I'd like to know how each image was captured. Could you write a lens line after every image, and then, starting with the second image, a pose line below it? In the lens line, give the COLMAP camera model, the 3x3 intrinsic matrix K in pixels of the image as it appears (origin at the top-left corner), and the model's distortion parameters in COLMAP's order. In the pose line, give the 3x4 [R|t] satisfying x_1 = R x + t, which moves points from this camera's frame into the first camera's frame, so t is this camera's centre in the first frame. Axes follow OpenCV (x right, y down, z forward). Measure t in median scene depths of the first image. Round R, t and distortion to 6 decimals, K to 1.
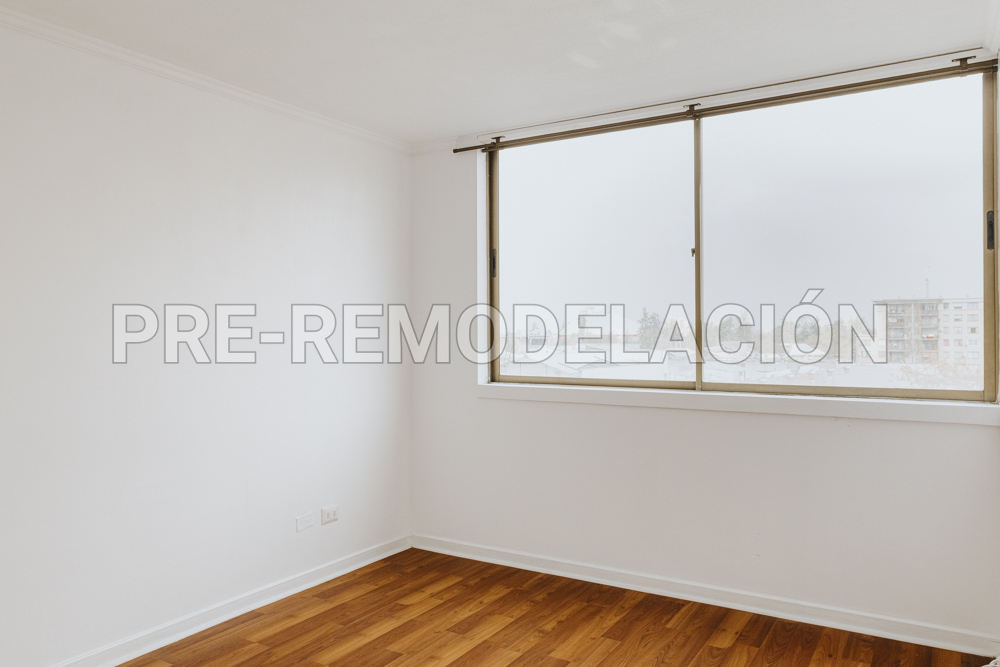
lens RADIAL K [[724.6, 0, 546.6], [0, 724.6, 330.7], [0, 0, 1]] dist [-0.001161, 0.086396]
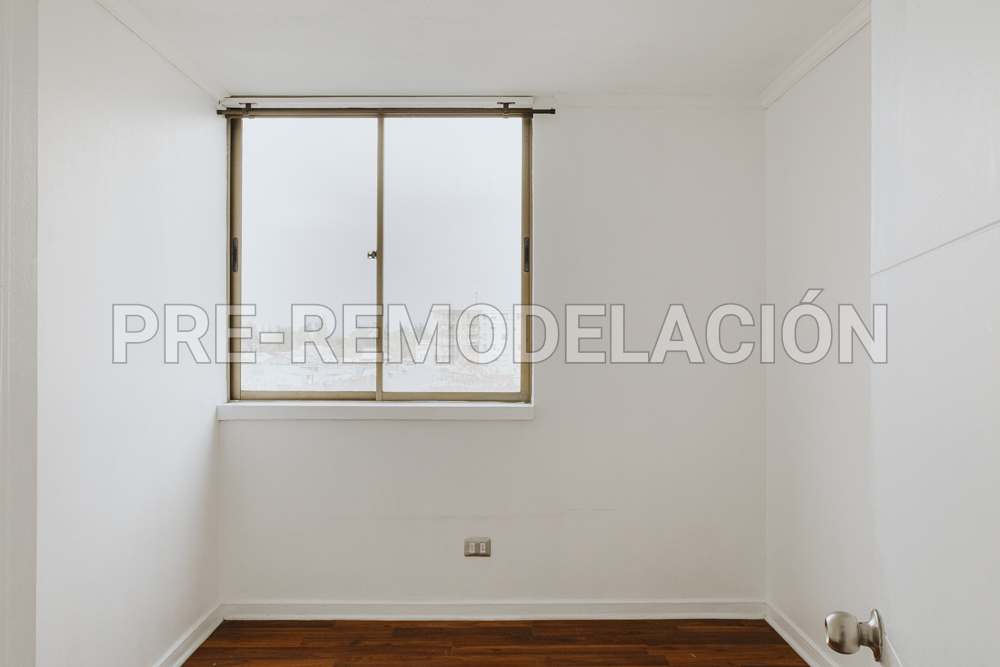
lens RADIAL K [[737.3, 0, 496.6], [0, 737.3, 333.9], [0, 0, 1]] dist [-0.007804, 0.031882]
pose [[0.872665, 0.007232, 0.488266, -0.131365], [-0.004320, 0.999966, -0.007091, 0.000569], [-0.488301, 0.004079, 0.872666, 0.074504]]
